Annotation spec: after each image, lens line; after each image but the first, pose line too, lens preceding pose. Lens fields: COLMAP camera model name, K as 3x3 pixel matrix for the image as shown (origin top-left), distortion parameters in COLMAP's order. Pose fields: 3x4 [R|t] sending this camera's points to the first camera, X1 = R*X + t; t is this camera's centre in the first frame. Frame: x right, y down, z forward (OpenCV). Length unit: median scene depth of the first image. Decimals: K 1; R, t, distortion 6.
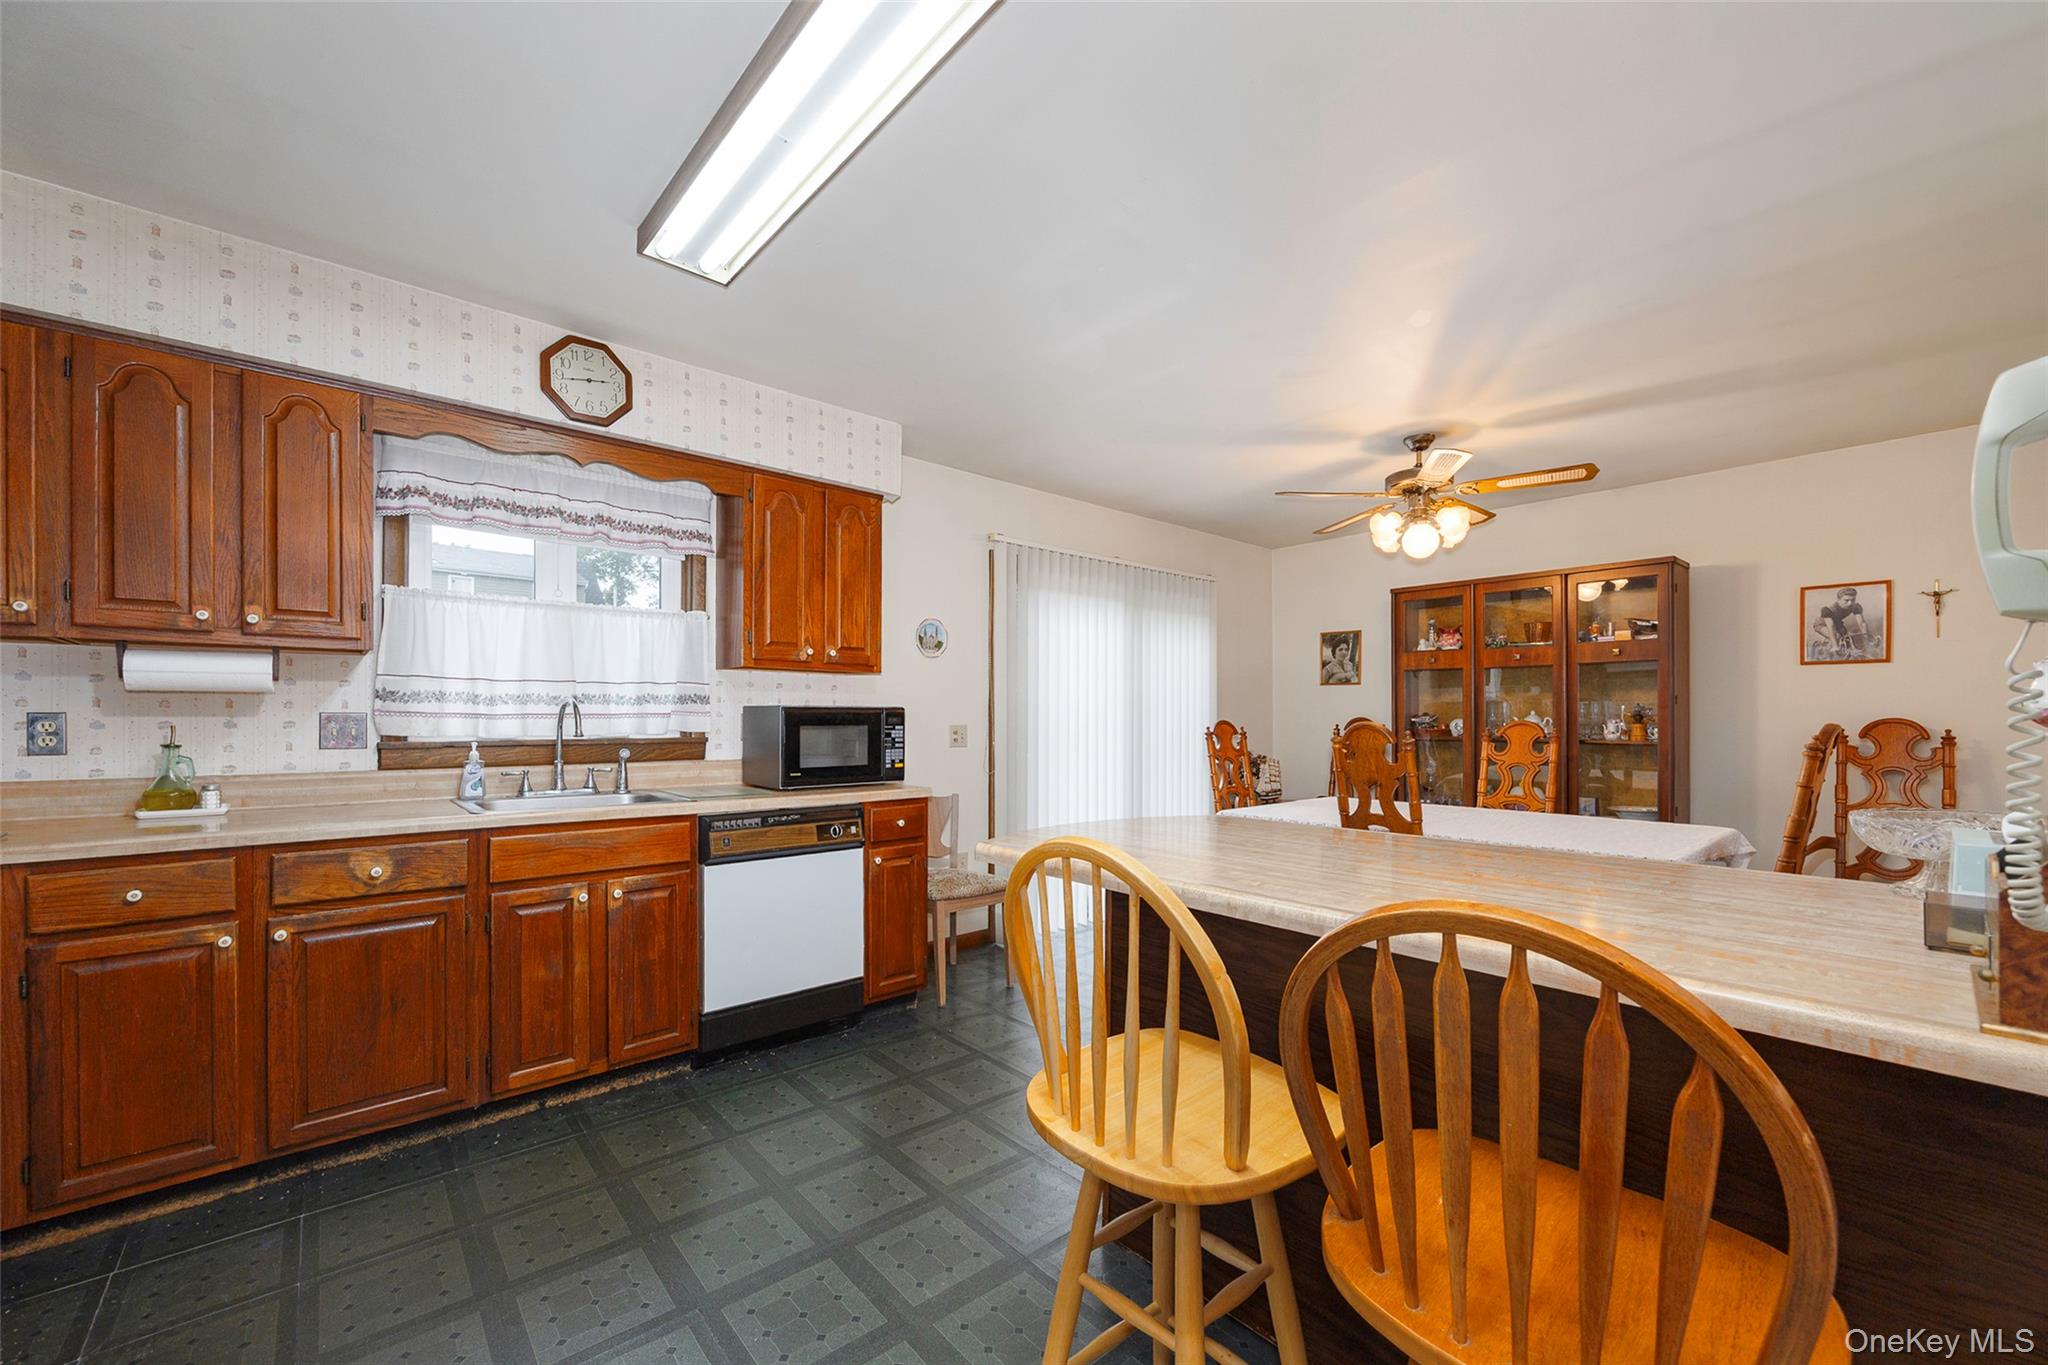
lens RADIAL K [[816.1, 0, 1019.1], [0, 816.1, 717.0], [0, 0, 1]] dist [0.000648, 0.000175]
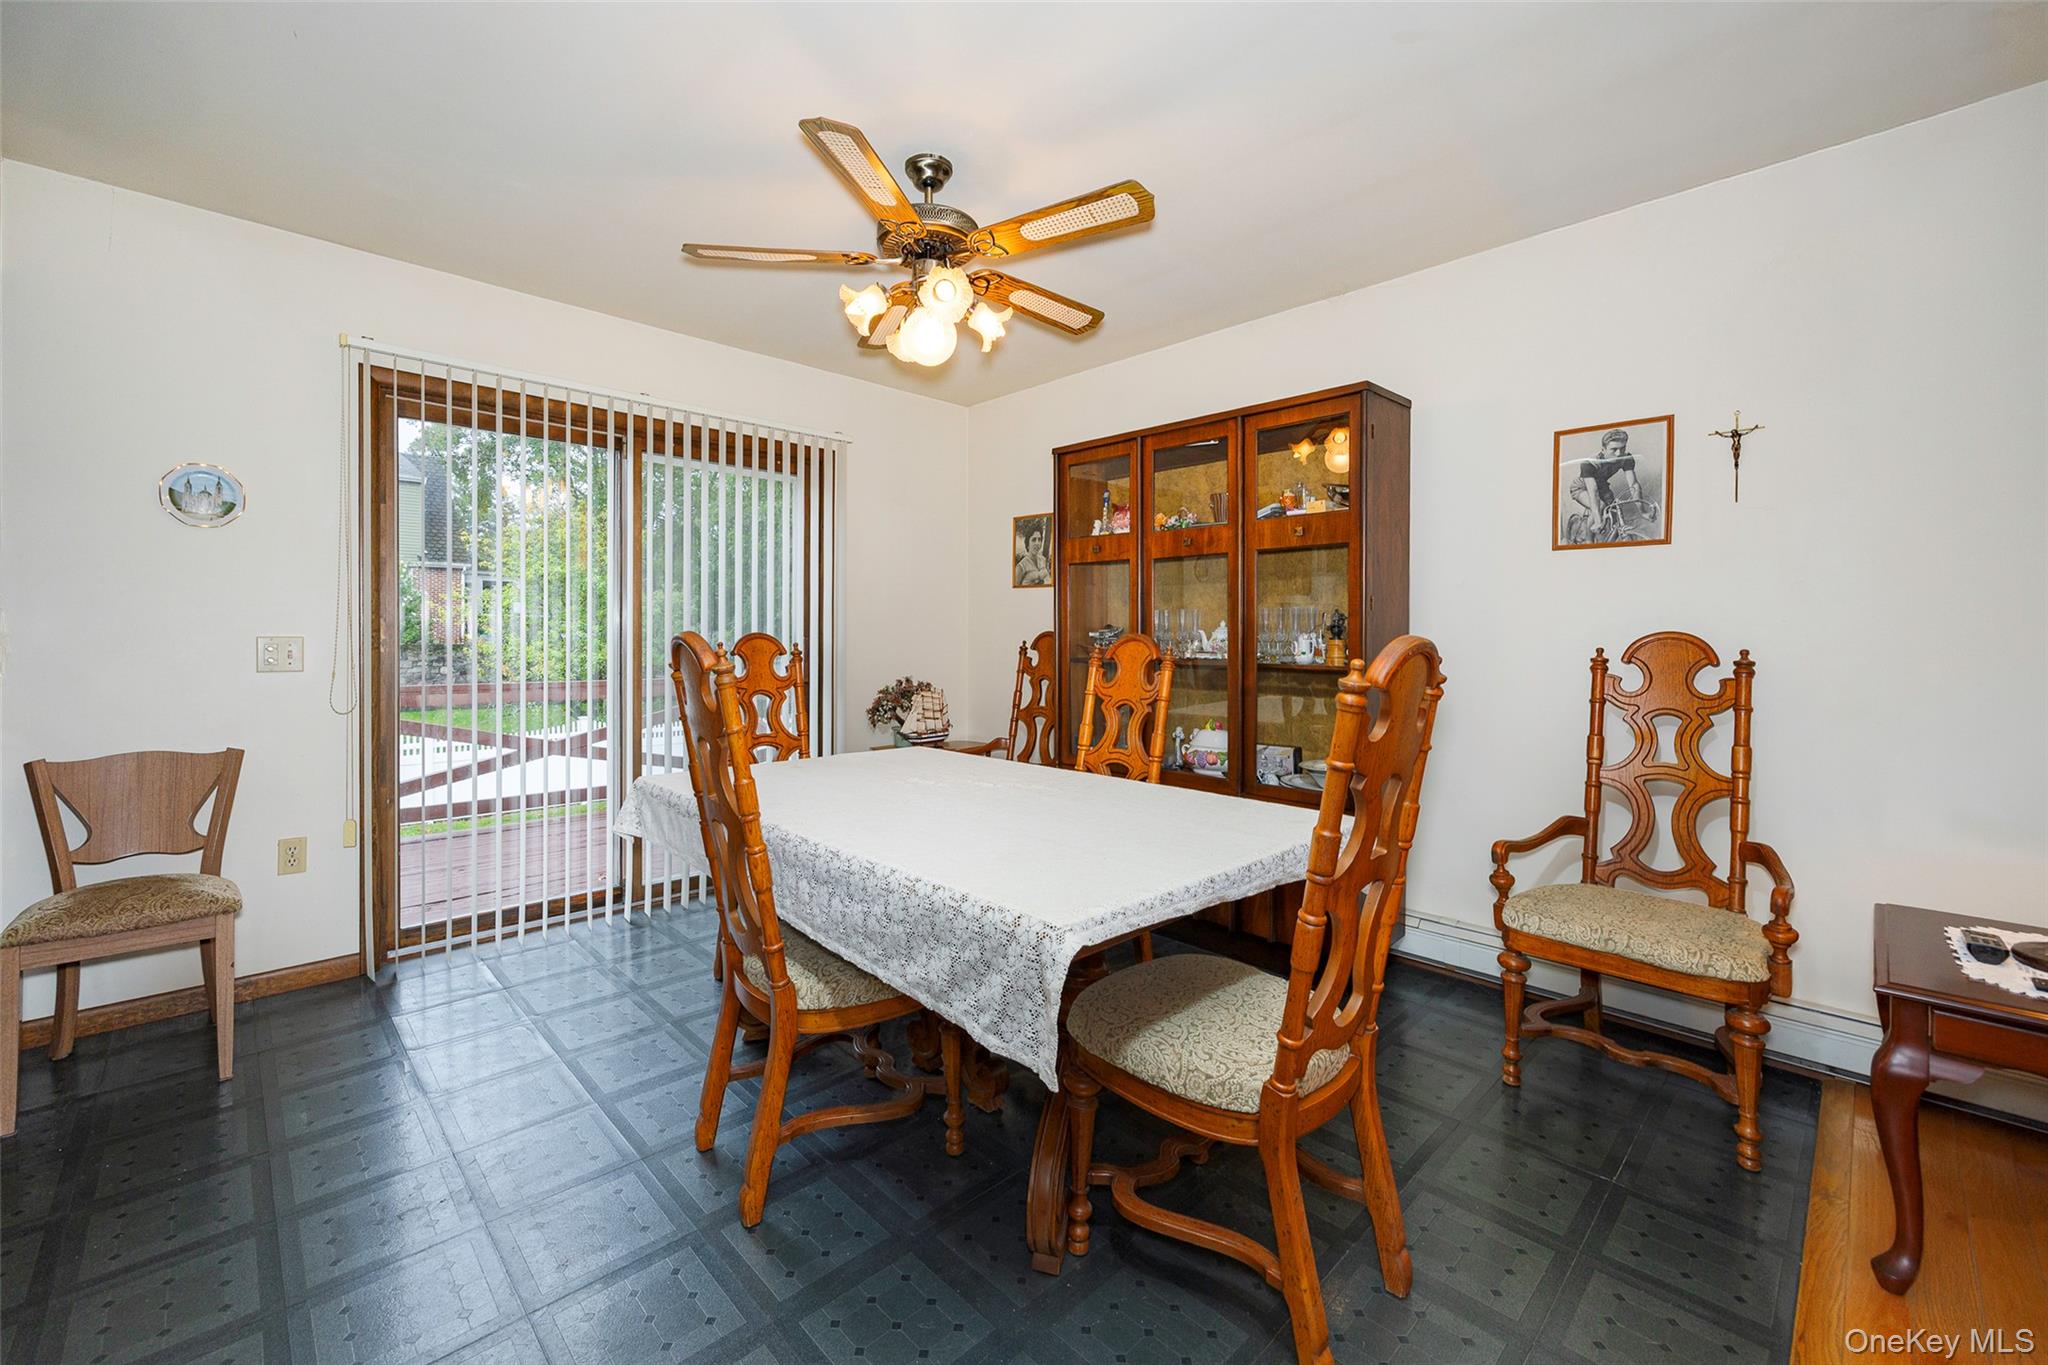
lens RADIAL K [[851.2, 0, 1020.8], [0, 851.2, 644.2], [0, 0, 1]] dist [0.001133, 0.013819]
pose [[0.998411, 0.003509, 0.056238, 0.491689], [-0.004065, 0.999944, 0.009767, 0.006358], [-0.056200, -0.009980, 0.998370, 0.338719]]
